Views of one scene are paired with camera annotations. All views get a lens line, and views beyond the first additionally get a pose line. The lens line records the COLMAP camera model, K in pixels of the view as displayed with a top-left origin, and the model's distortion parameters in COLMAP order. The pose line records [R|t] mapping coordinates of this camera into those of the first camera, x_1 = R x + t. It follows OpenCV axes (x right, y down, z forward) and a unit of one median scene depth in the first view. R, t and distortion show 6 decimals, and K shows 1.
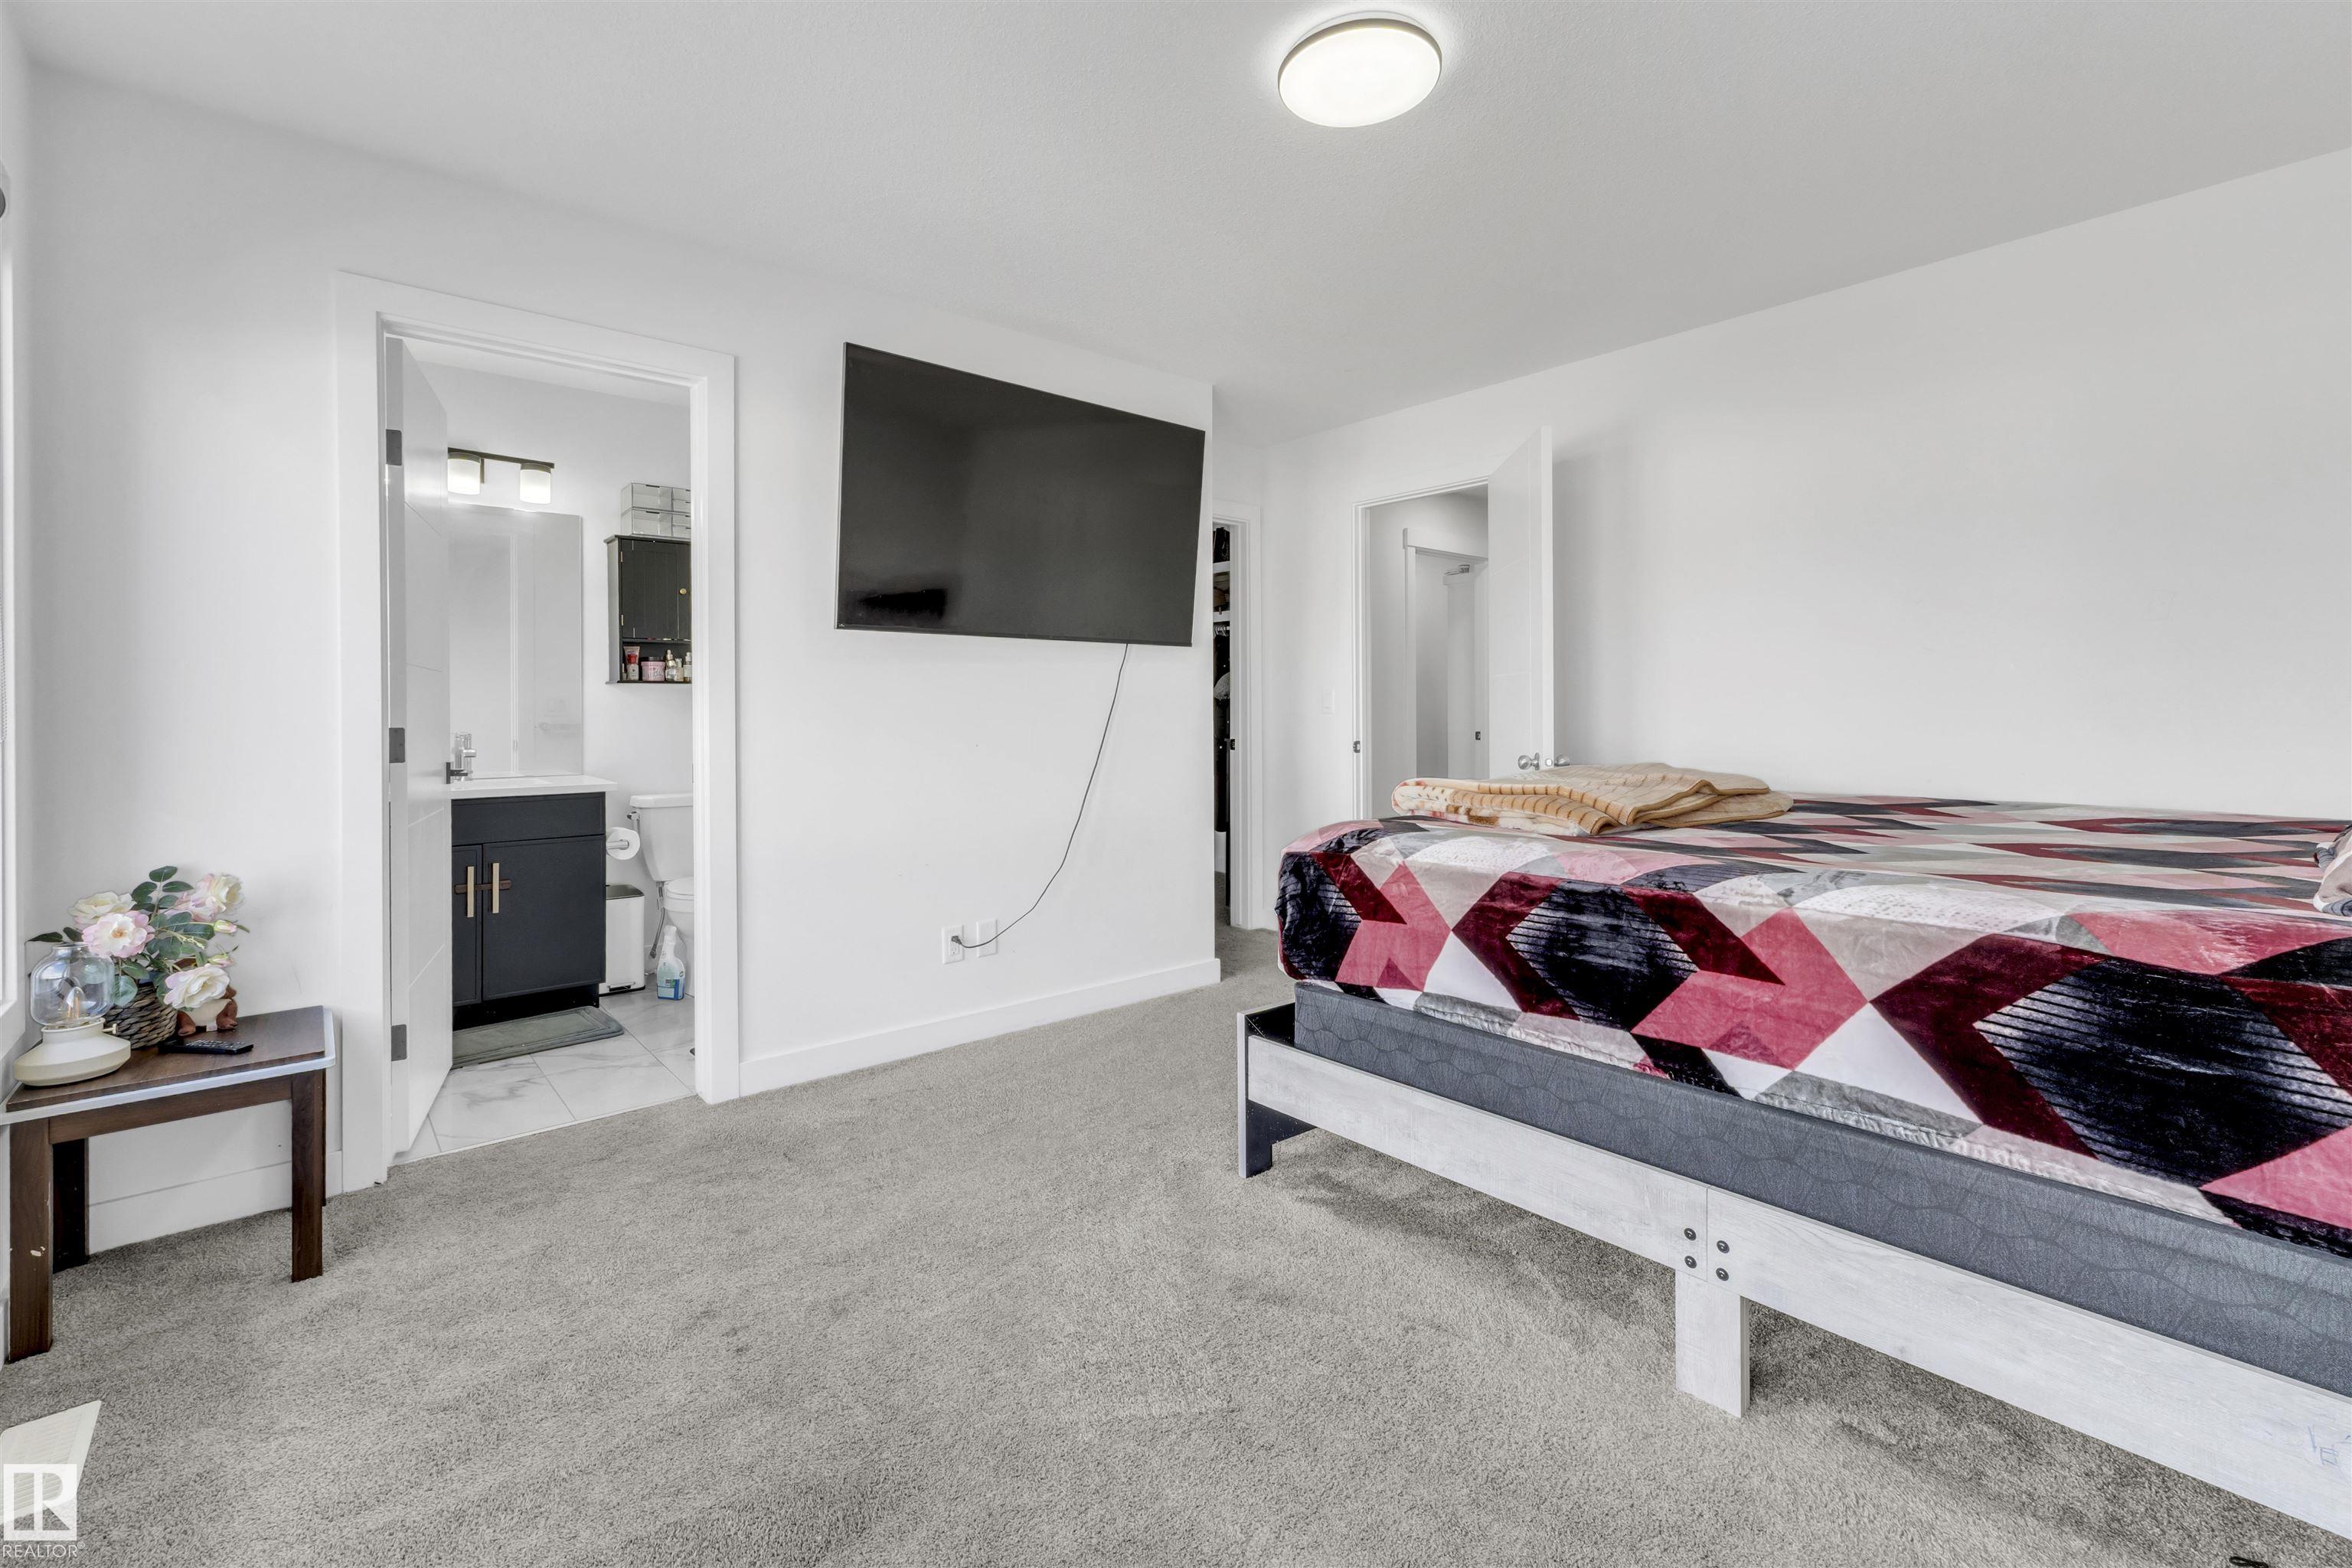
lens RADIAL K [[1038.1, 0, 1140.4], [0, 1038.1, 715.8], [0, 0, 1]] dist [0.008768, -0.000297]
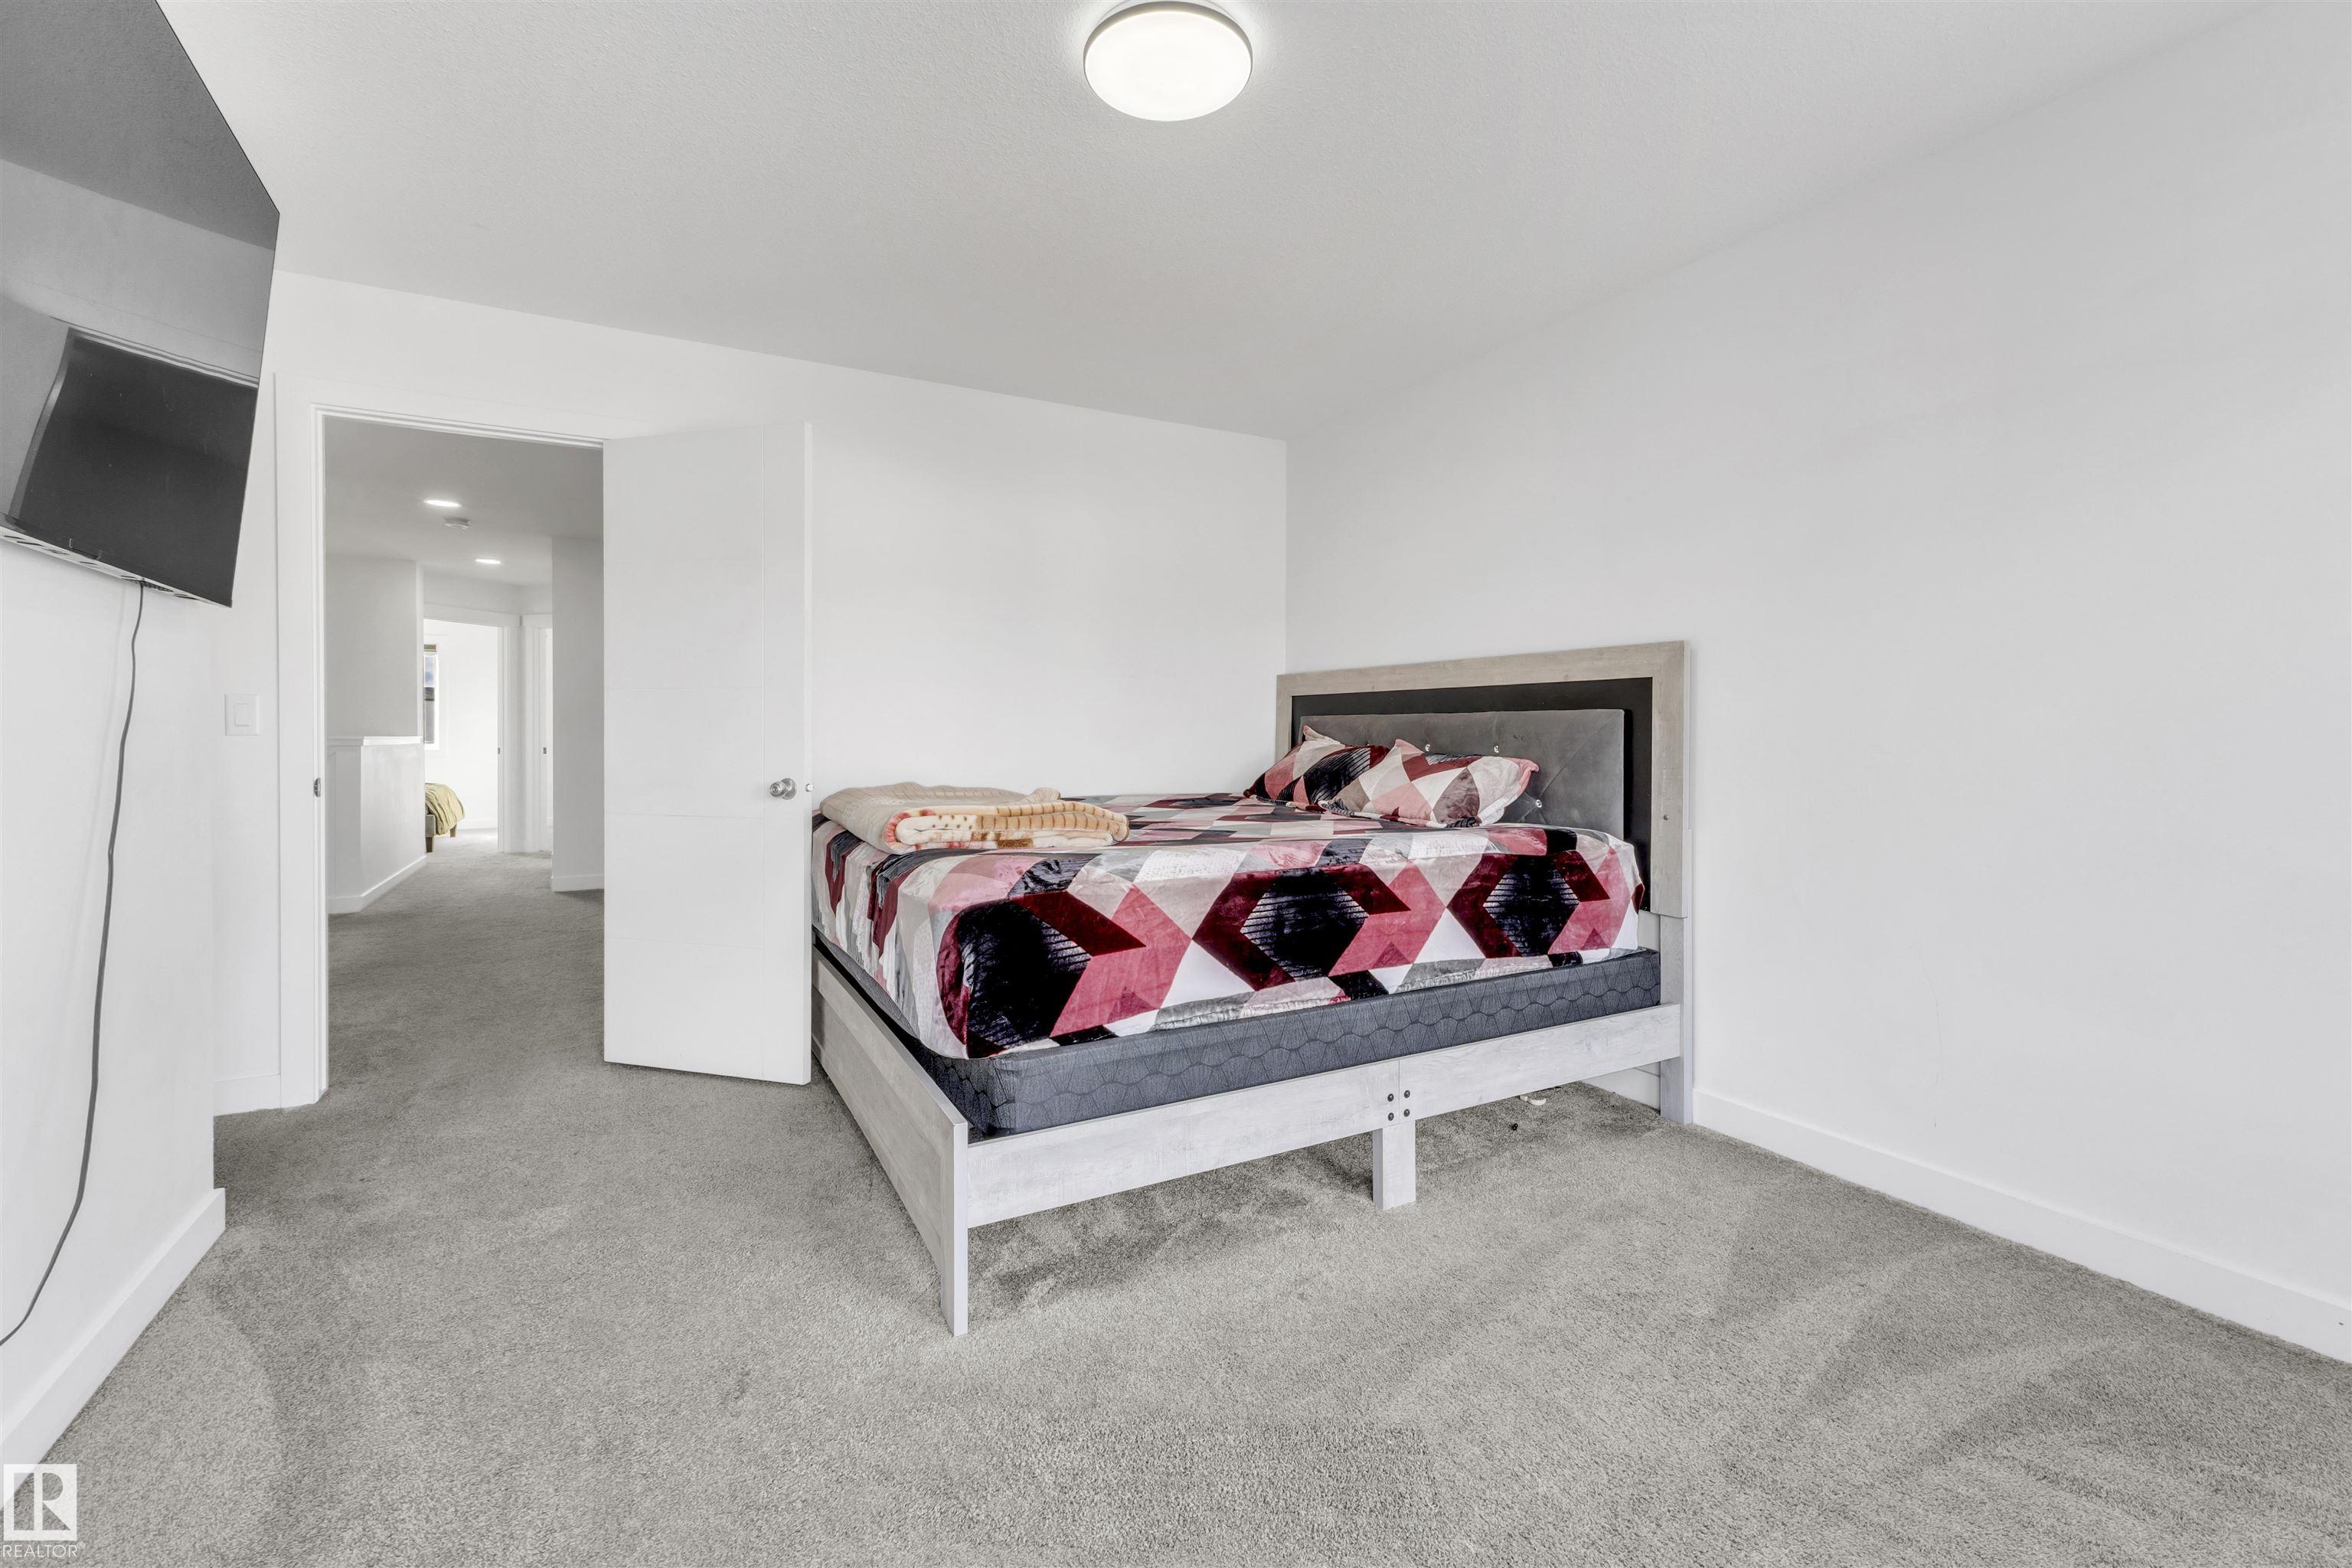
lens RADIAL K [[1038.1, 0, 1174.7], [0, 1038.1, 745.9], [0, 0, 1]] dist [0.008768, -0.000297]
pose [[0.181710, -0.009829, 0.983303, -0.837410], [0.003358, 0.999950, 0.009374, -0.000505], [-0.983346, 0.001599, 0.181734, 0.931938]]
